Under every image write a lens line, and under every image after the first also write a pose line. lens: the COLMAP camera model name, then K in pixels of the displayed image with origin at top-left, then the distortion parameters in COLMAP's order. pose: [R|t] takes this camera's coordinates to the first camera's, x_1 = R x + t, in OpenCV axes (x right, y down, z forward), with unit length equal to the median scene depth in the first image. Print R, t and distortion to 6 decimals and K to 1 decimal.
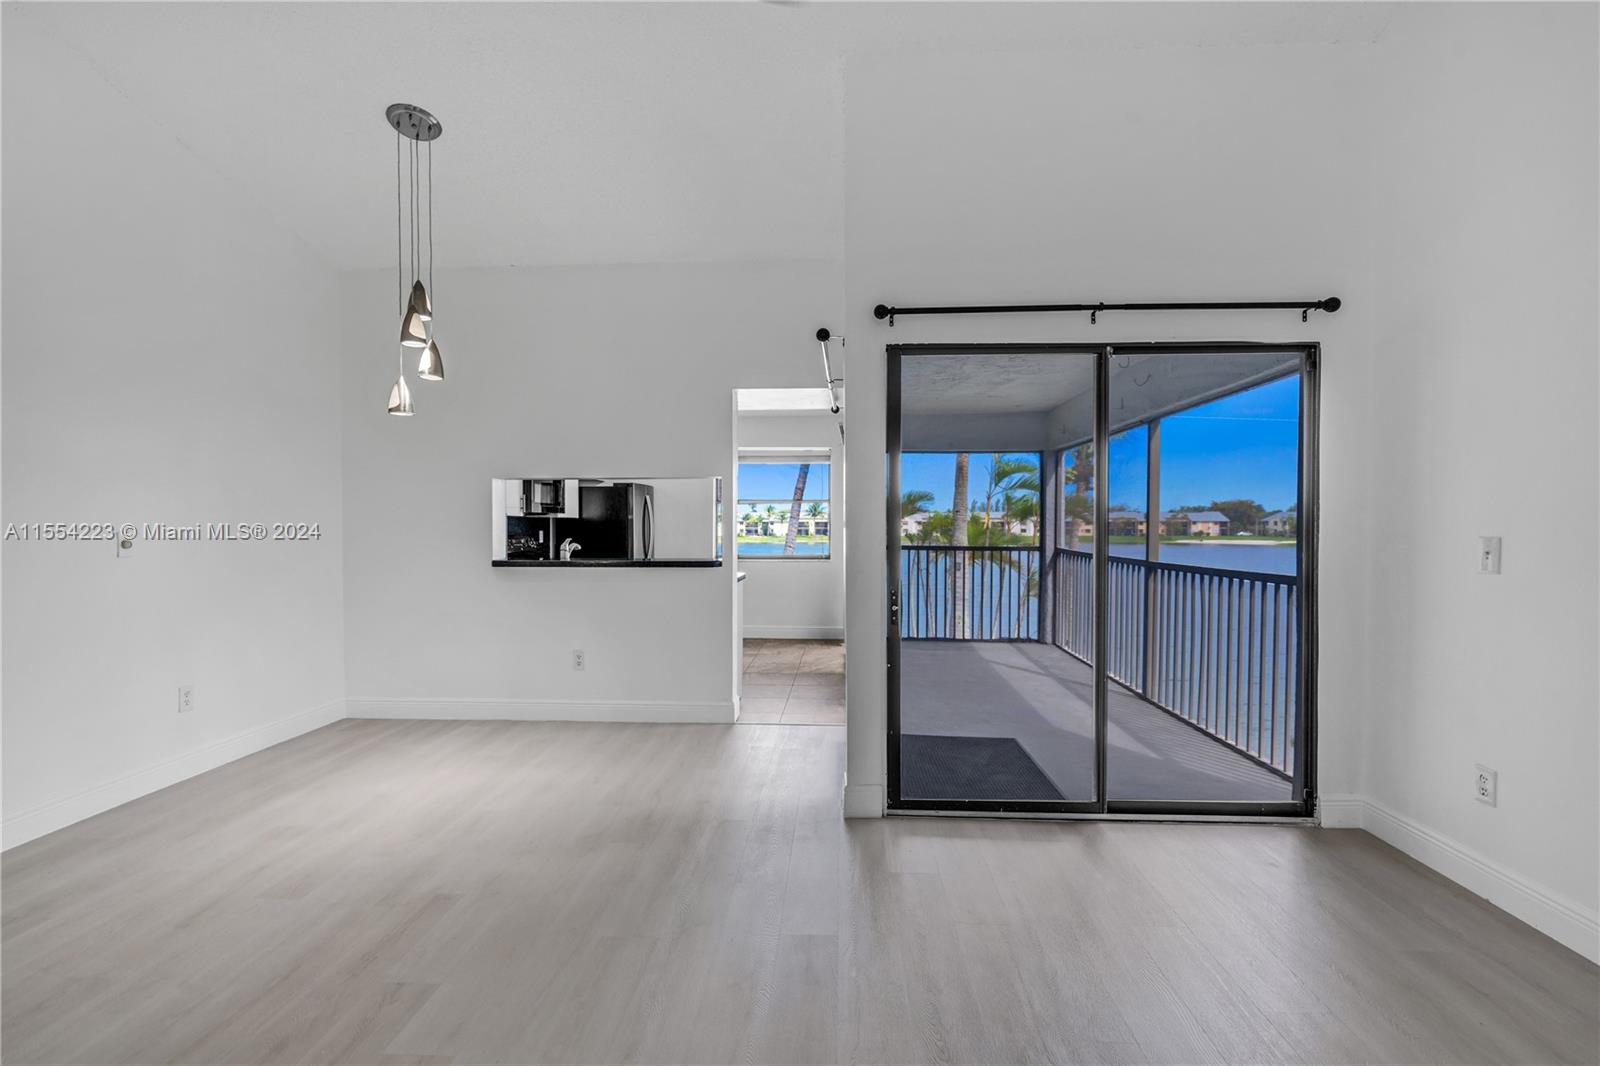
lens RADIAL K [[748.4, 0, 791.4], [0, 748.4, 530.8], [0, 0, 1]] dist [-0.001847, 0.002300]
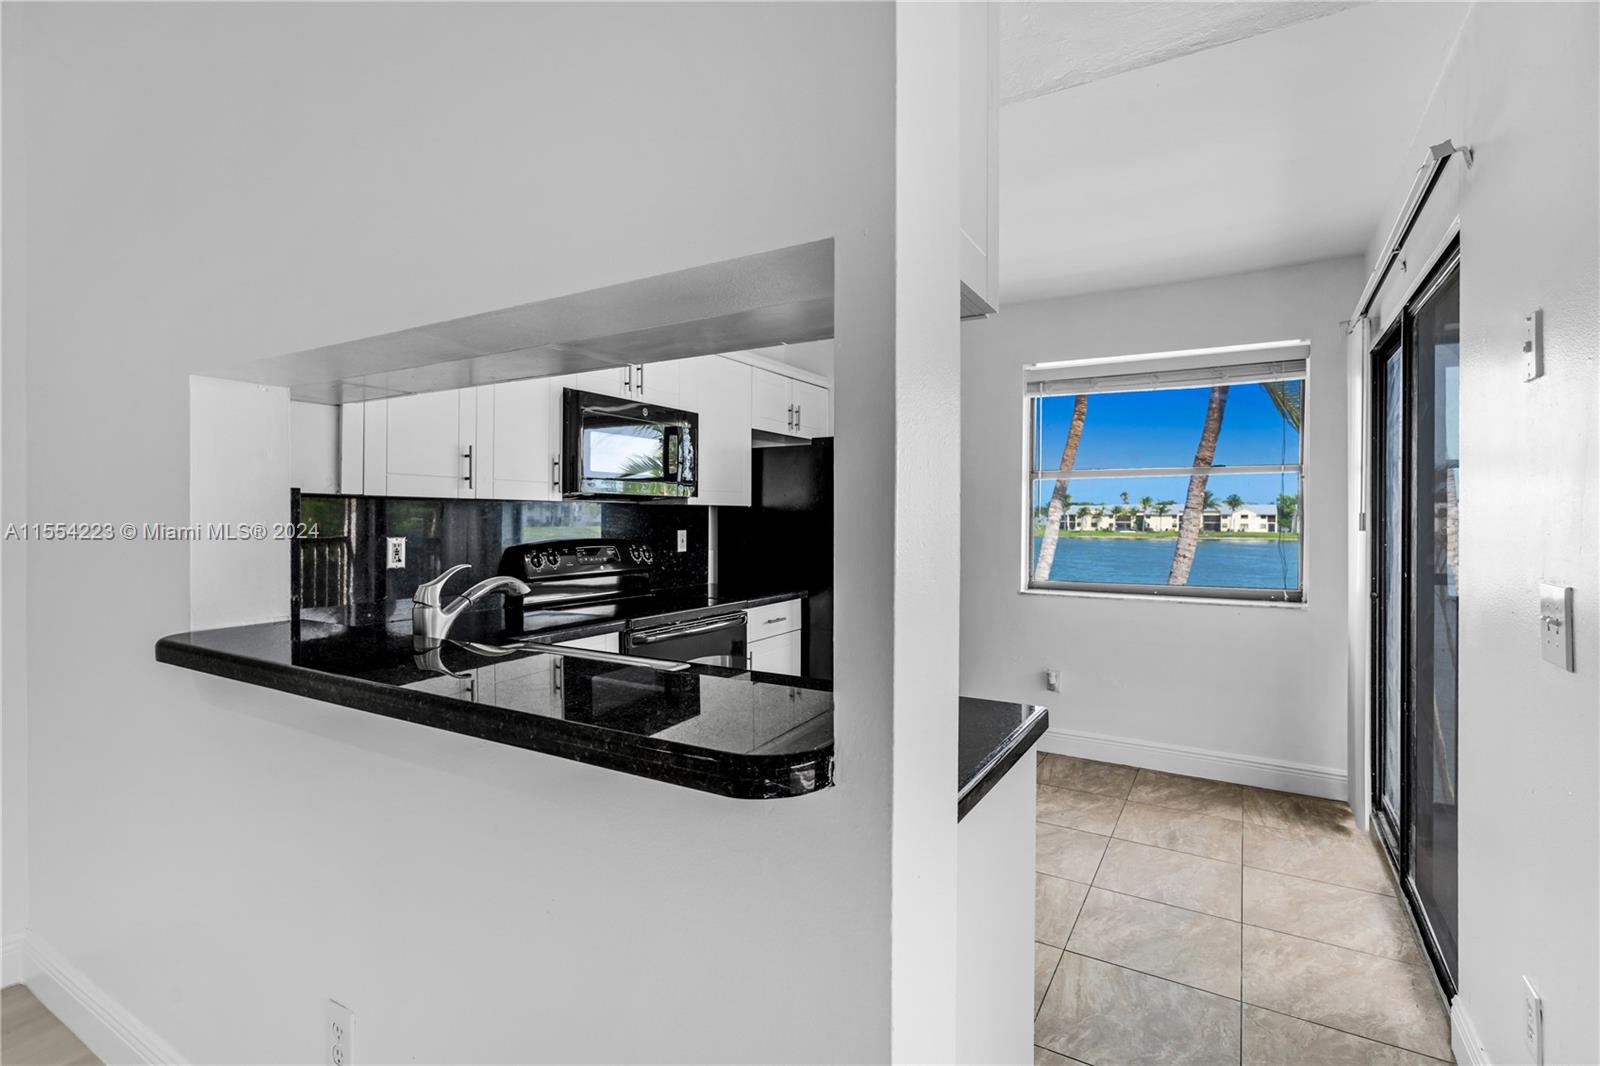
lens RADIAL K [[748.4, 0, 797.4], [0, 748.4, 516.7], [0, 0, 1]] dist [-0.001847, 0.002300]
pose [[0.894107, 0.003456, -0.447839, -0.007622], [-0.007720, 0.999941, -0.007696, -0.003033], [0.447786, 0.010339, 0.894081, 0.274203]]
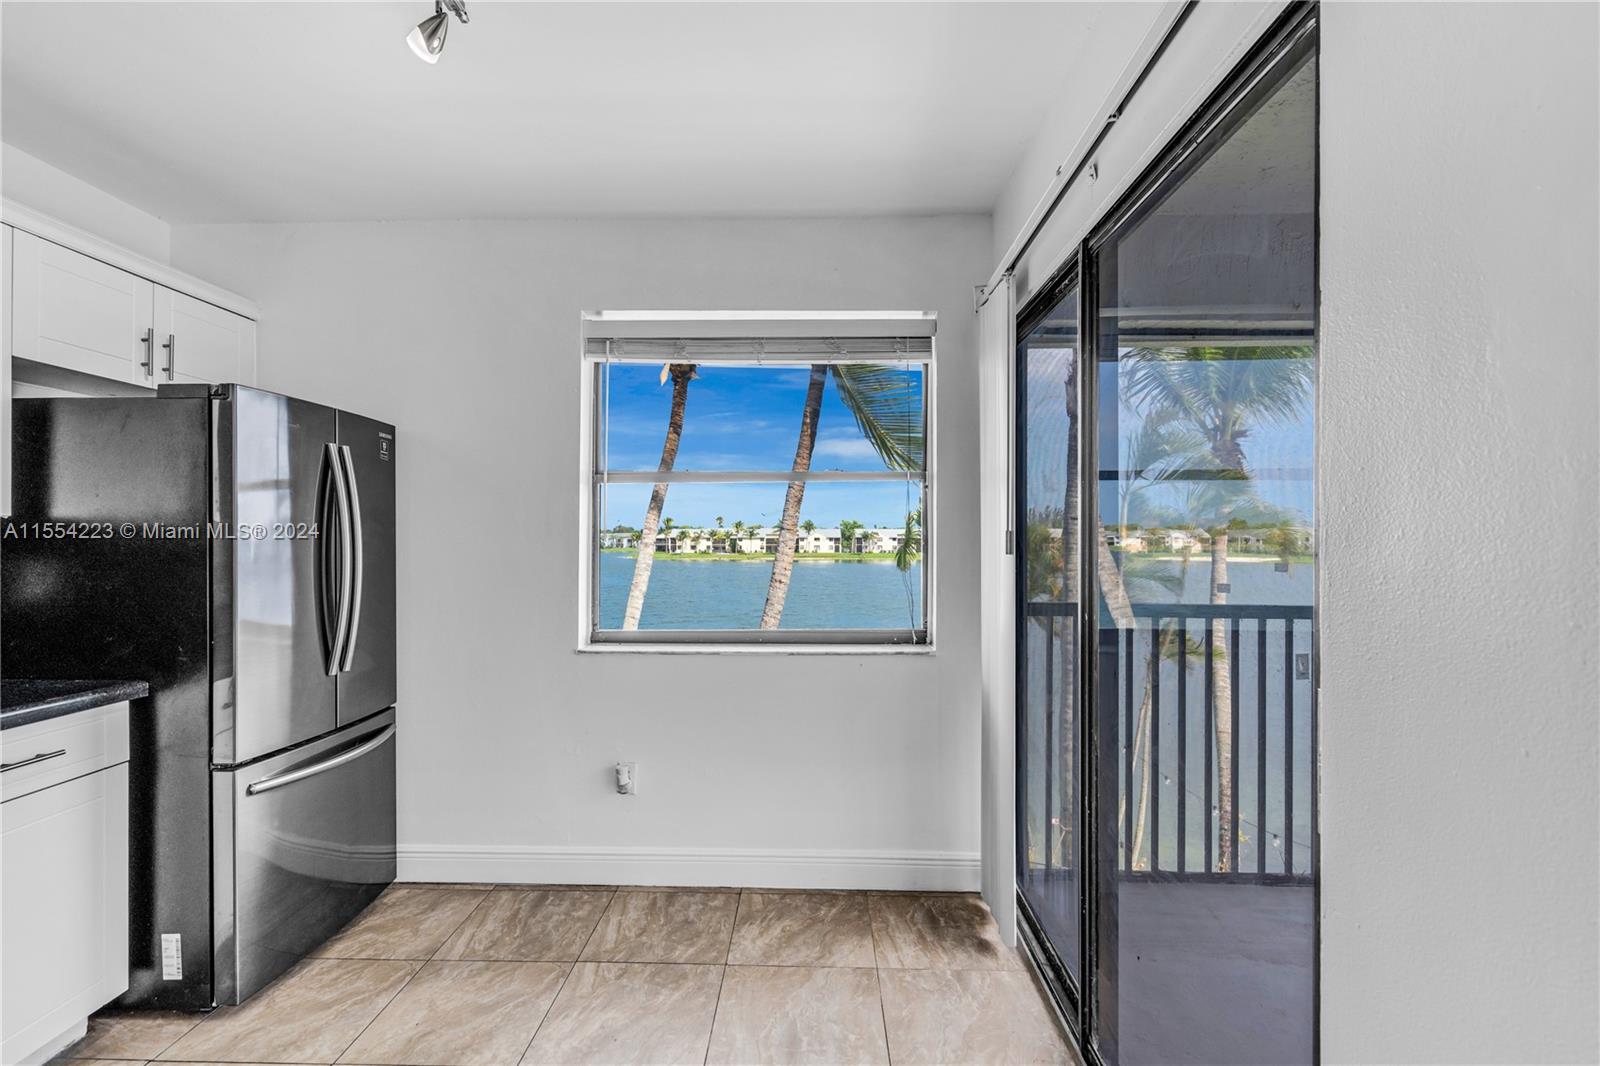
lens RADIAL K [[748.4, 0, 802.9], [0, 748.4, 540.0], [0, 0, 1]] dist [-0.001847, 0.002300]
pose [[0.998306, 0.000821, 0.058177, -0.013070], [-0.000245, 0.999951, -0.009920, -0.003356], [-0.058182, 0.009889, 0.998257, 0.371573]]
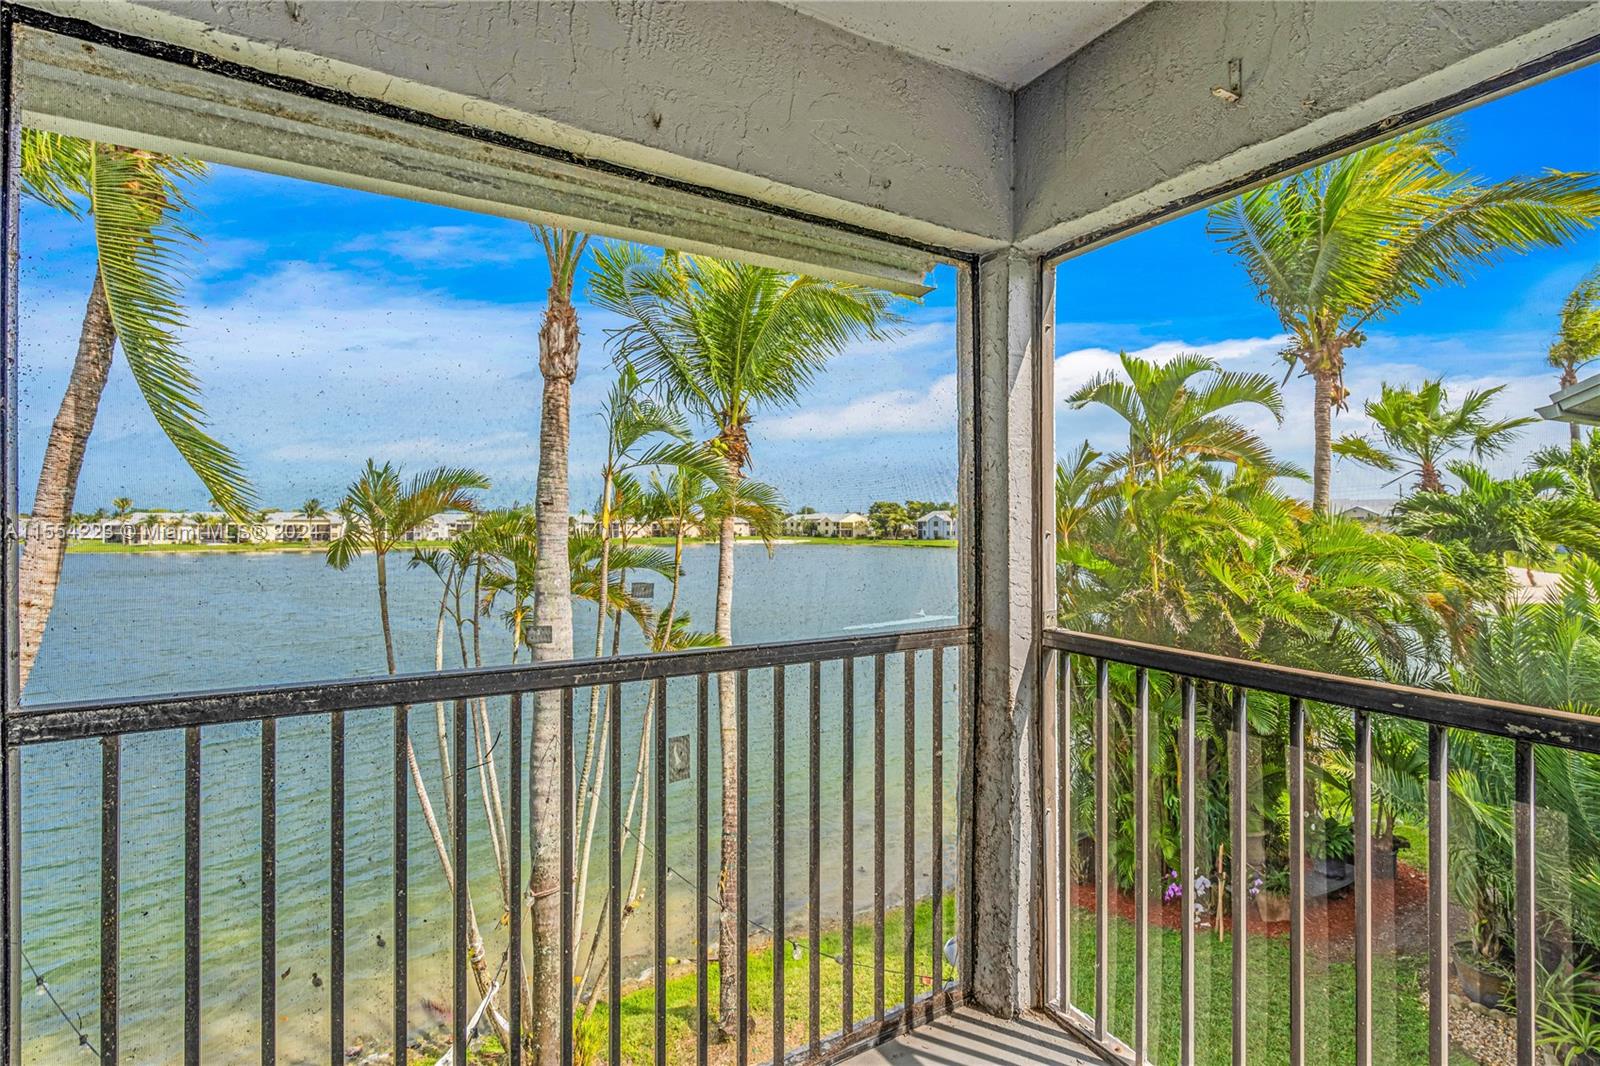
lens RADIAL K [[729.9, 0, 803.7], [0, 729.9, 523.7], [0, 0, 1]] dist [0.004737, -0.001238]
pose [[0.815685, -0.002466, 0.578490, 0.076407], [0.009516, 0.999913, -0.009157, -0.006784], [-0.578417, 0.012974, 0.815638, 0.454300]]
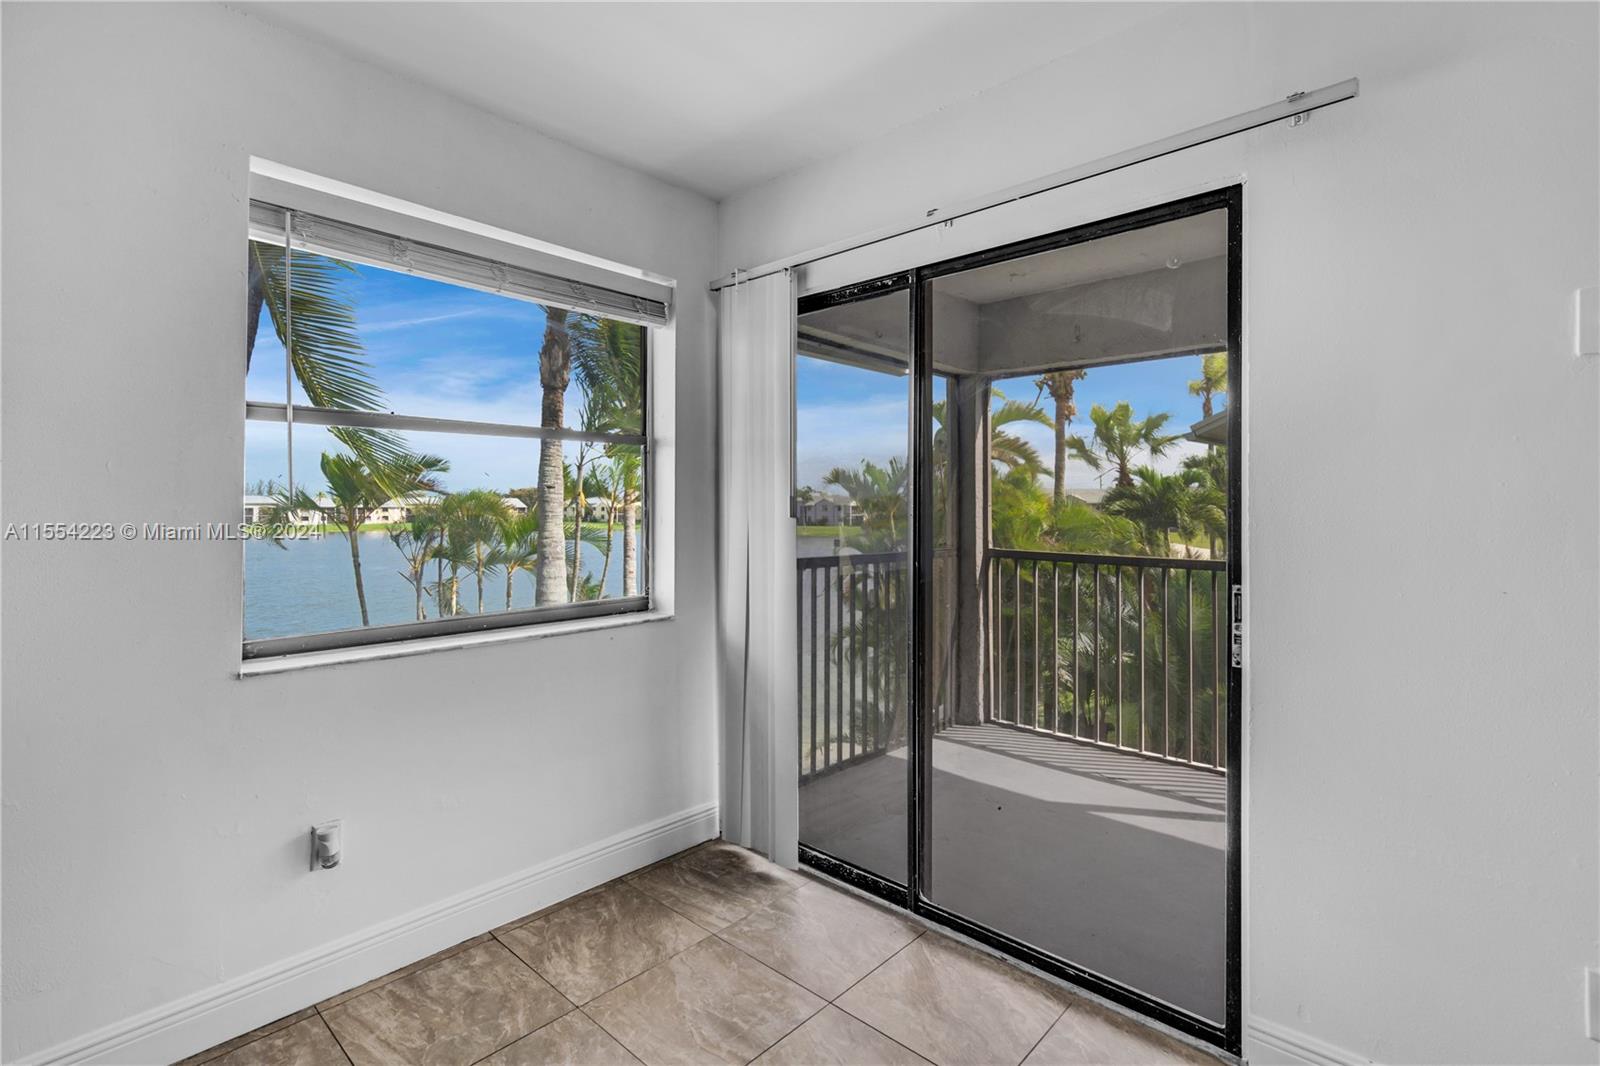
lens RADIAL K [[748.4, 0, 779.4], [0, 748.4, 503.4], [0, 0, 1]] dist [-0.001847, 0.002300]
pose [[0.623718, 0.004778, 0.781635, -0.098159], [0.009747, 0.999856, -0.013889, -0.002789], [-0.781589, 0.016281, 0.623581, 0.416437]]
